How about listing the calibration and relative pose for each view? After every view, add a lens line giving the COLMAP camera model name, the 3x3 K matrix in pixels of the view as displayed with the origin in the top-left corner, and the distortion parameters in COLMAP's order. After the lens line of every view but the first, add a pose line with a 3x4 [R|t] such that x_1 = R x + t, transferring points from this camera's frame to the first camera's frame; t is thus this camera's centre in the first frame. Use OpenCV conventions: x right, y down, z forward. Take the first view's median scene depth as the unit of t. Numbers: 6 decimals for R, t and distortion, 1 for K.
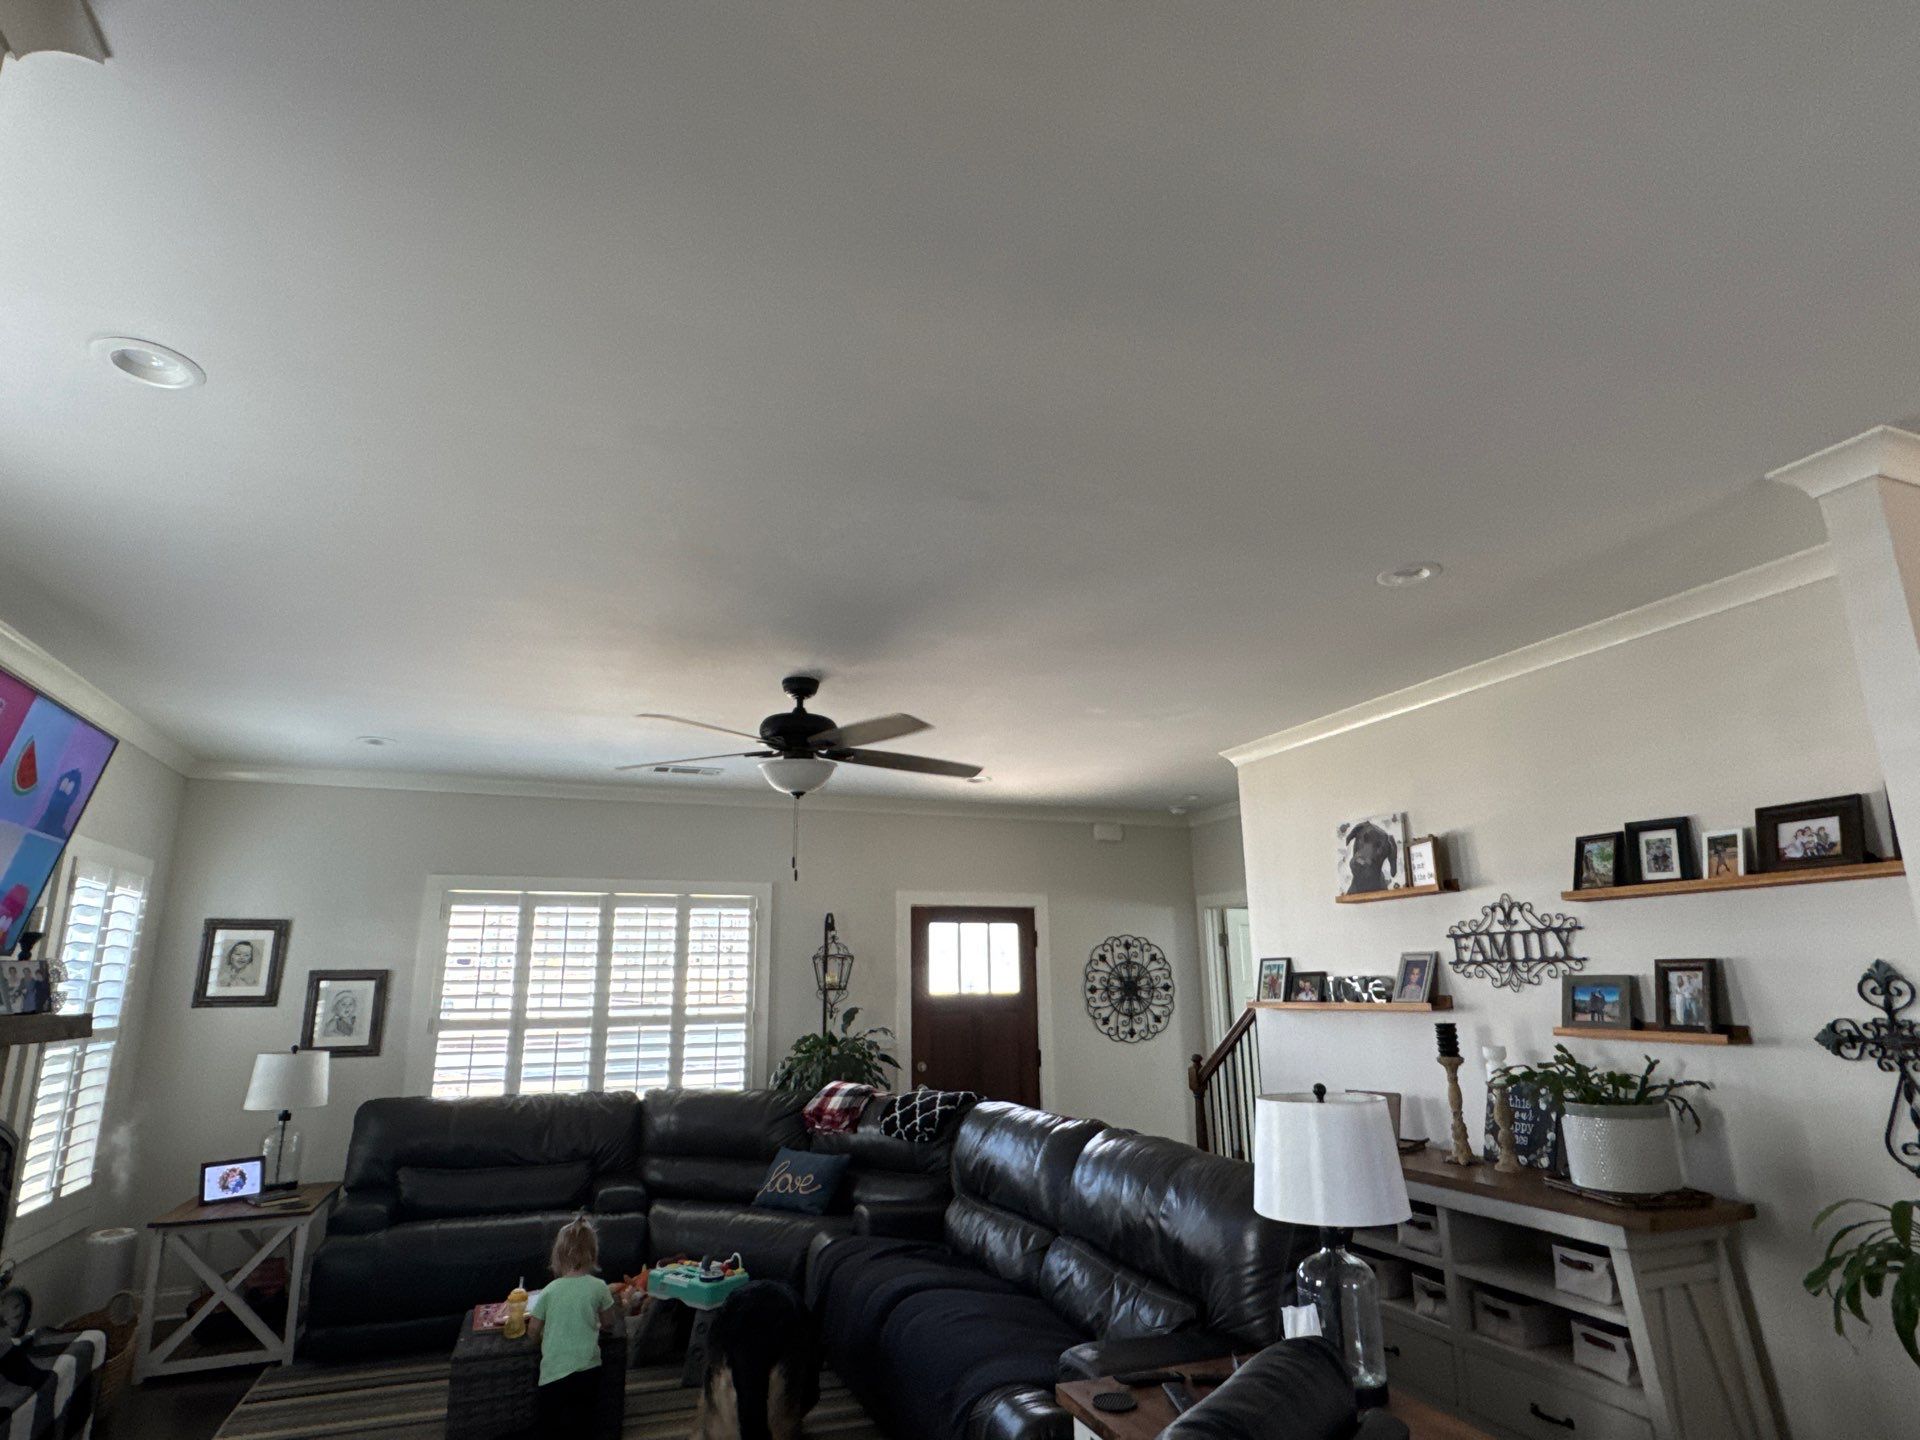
lens RADIAL K [[1056.1, 0, 954.9], [0, 1056.1, 722.3], [0, 0, 1]] dist [0.000302, 0.002298]
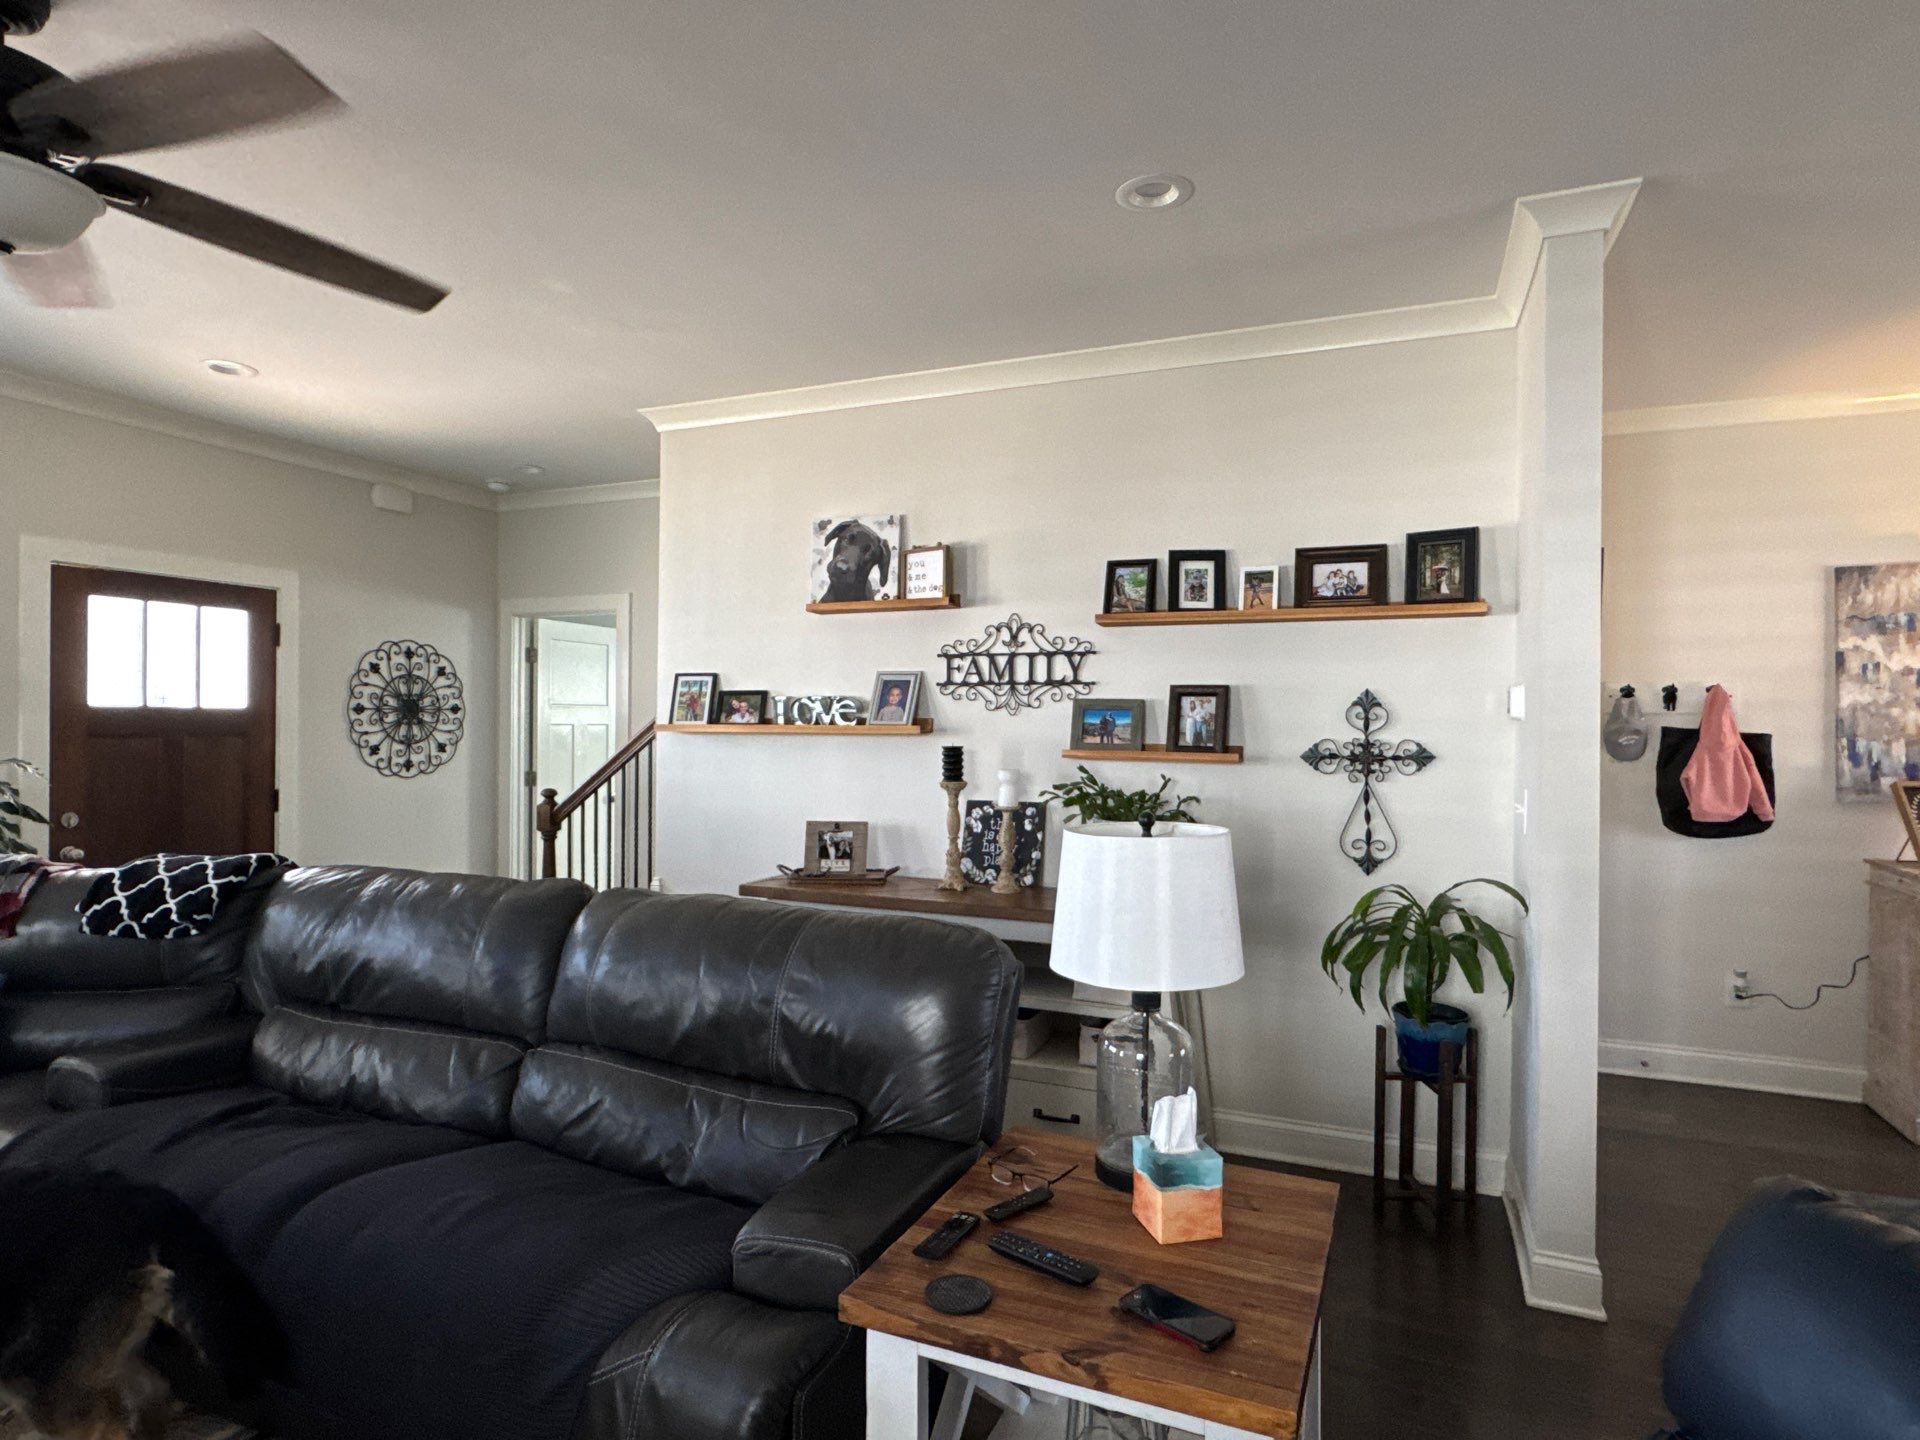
lens RADIAL K [[1056.1, 0, 957.9], [0, 1056.1, 730.7], [0, 0, 1]] dist [0.000302, 0.002298]
pose [[0.698720, 0.013404, 0.715269, -0.164995], [-0.190478, 0.967219, 0.167945, 0.102969], [-0.689571, -0.253590, 0.678369, 0.333598]]
